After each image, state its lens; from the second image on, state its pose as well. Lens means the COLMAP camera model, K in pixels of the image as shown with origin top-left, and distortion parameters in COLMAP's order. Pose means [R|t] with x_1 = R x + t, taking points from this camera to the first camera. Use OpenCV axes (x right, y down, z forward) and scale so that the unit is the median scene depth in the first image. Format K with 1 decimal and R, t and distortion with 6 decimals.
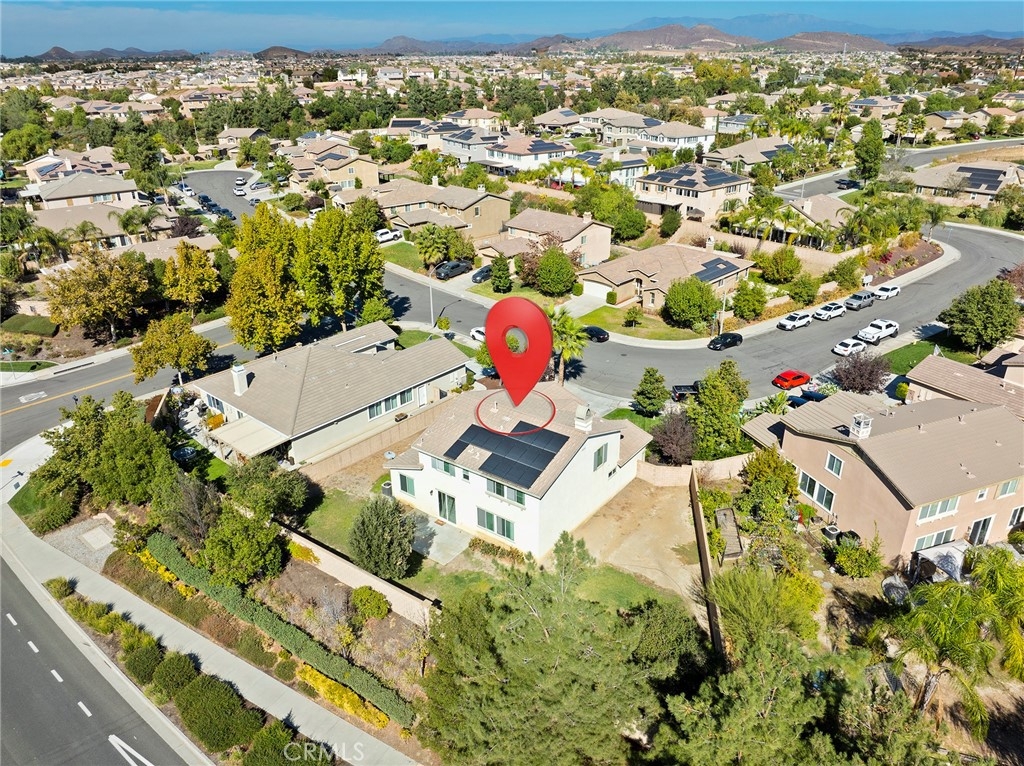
lens RADIAL K [[717.0, 0, 512.0], [0, 717.0, 383.0], [0, 0, 1]] dist [-0.019989, -0.043587]
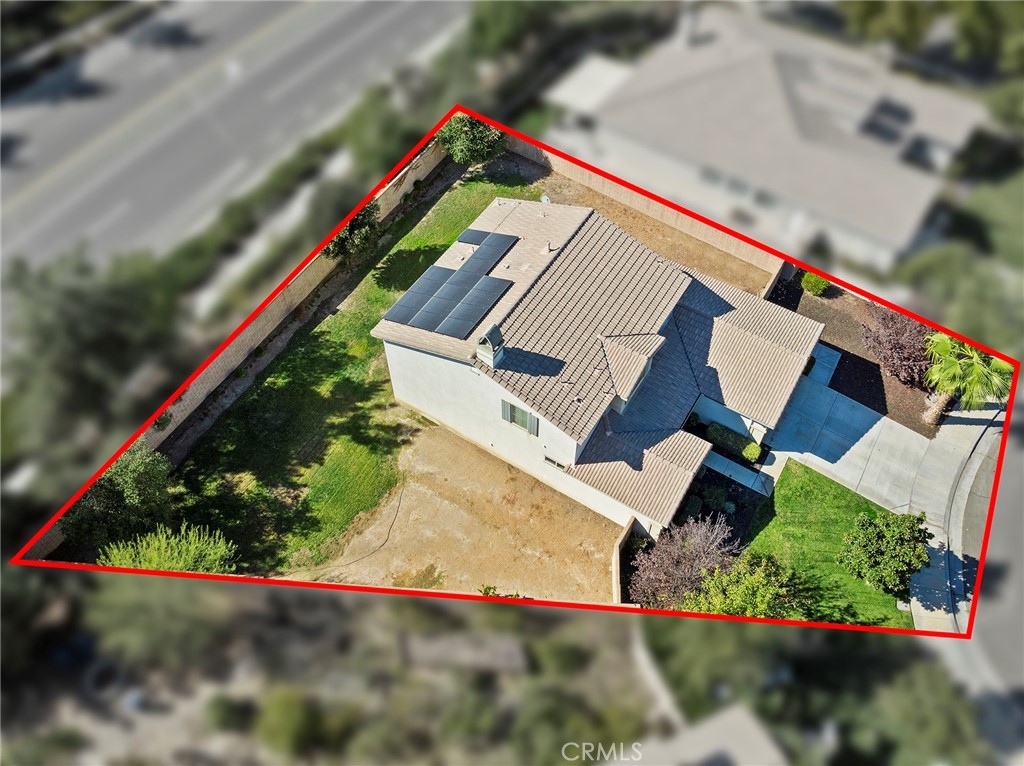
lens RADIAL K [[749.4, 0, 494.9], [0, 749.4, 382.3], [0, 0, 1]] dist [-0.025531, -0.004052]
pose [[0.066456, 0.819512, -0.569196, 0.479179], [-0.397559, 0.544967, 0.738212, -0.395898], [0.915167, 0.177230, 0.362021, 0.761483]]
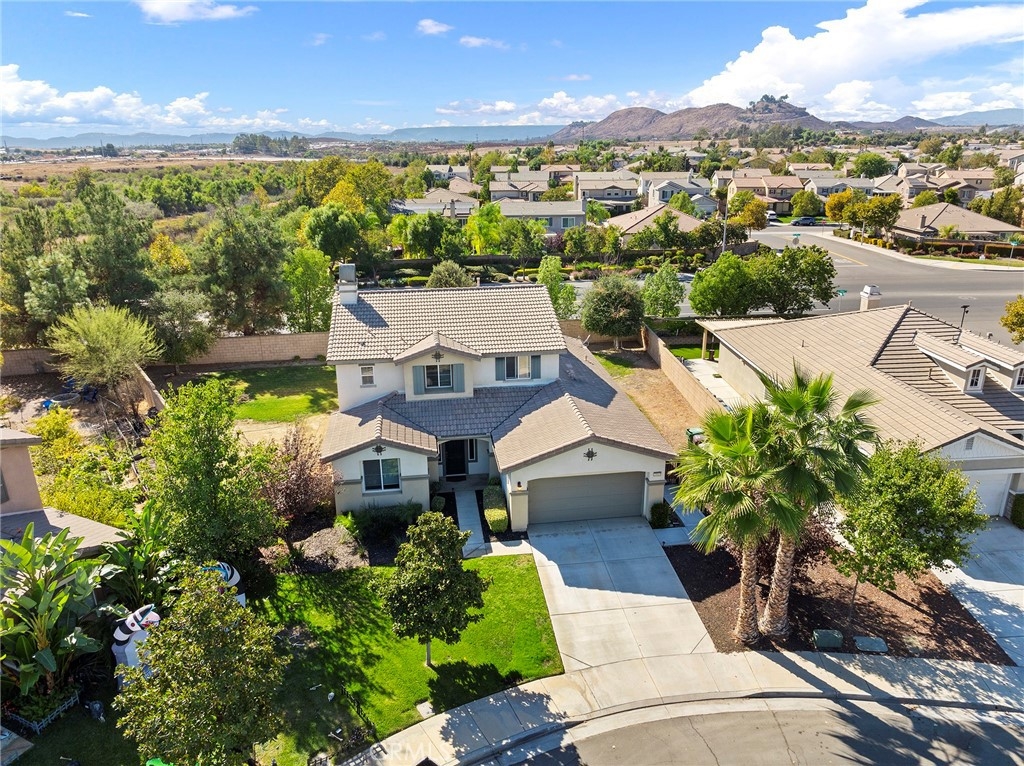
lens RADIAL K [[717.0, 0, 512.0], [0, 717.0, 383.0], [0, 0, 1]] dist [-0.019989, -0.043587]
pose [[-0.716034, 0.235141, -0.657270, 0.481830], [-0.282321, 0.763573, 0.580733, -0.342150], [0.638428, 0.601386, -0.480358, 1.493842]]
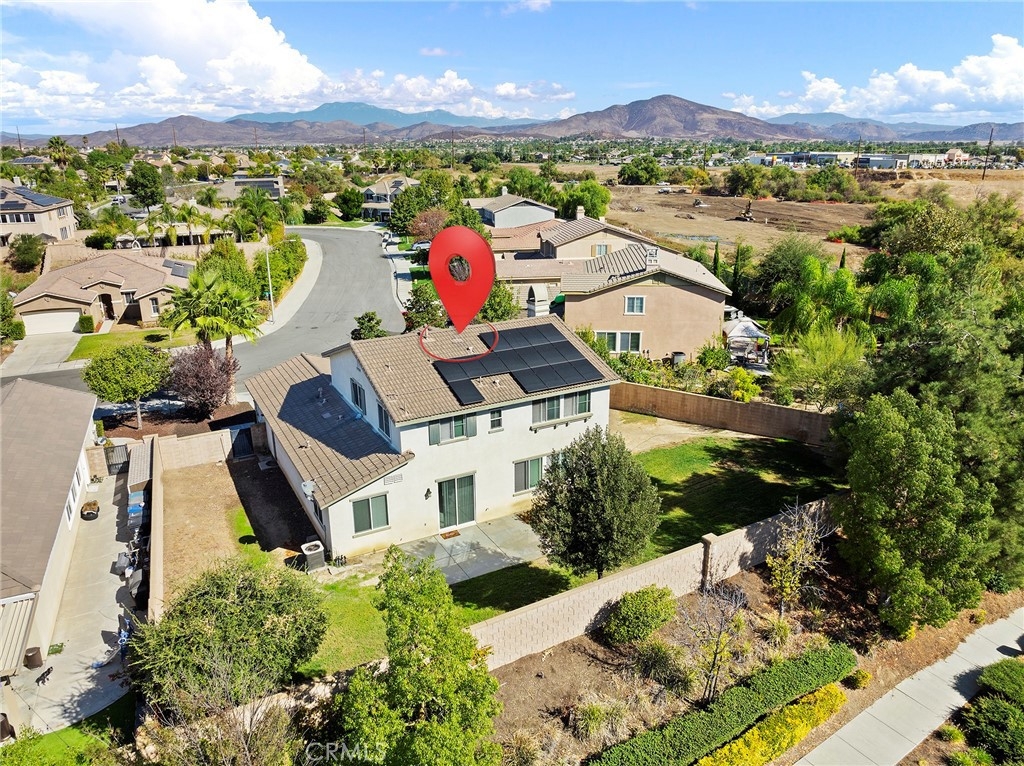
lens RADIAL K [[717.0, 0, 512.0], [0, 717.0, 383.0], [0, 0, 1]] dist [-0.019989, -0.043587]
pose [[0.420136, -0.280544, 0.863007, -0.591727], [0.380290, 0.917907, 0.113255, 0.029700], [-0.823932, 0.280611, 0.492334, 0.651752]]
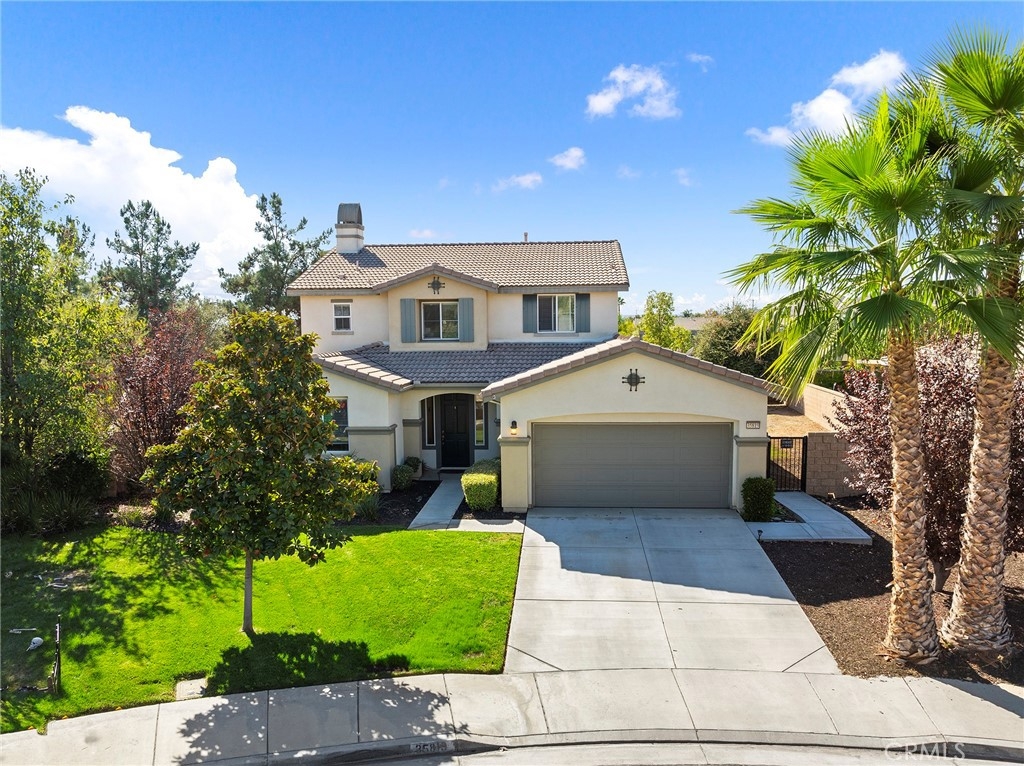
lens RADIAL K [[783.5, 0, 512.2], [0, 783.5, 404.3], [0, 0, 1]] dist [-0.040419, -0.003538]
pose [[-0.844695, 0.060736, -0.531791, 0.323553], [-0.216734, 0.869633, 0.443581, -0.127454], [0.489404, 0.489948, -0.721411, 1.540733]]
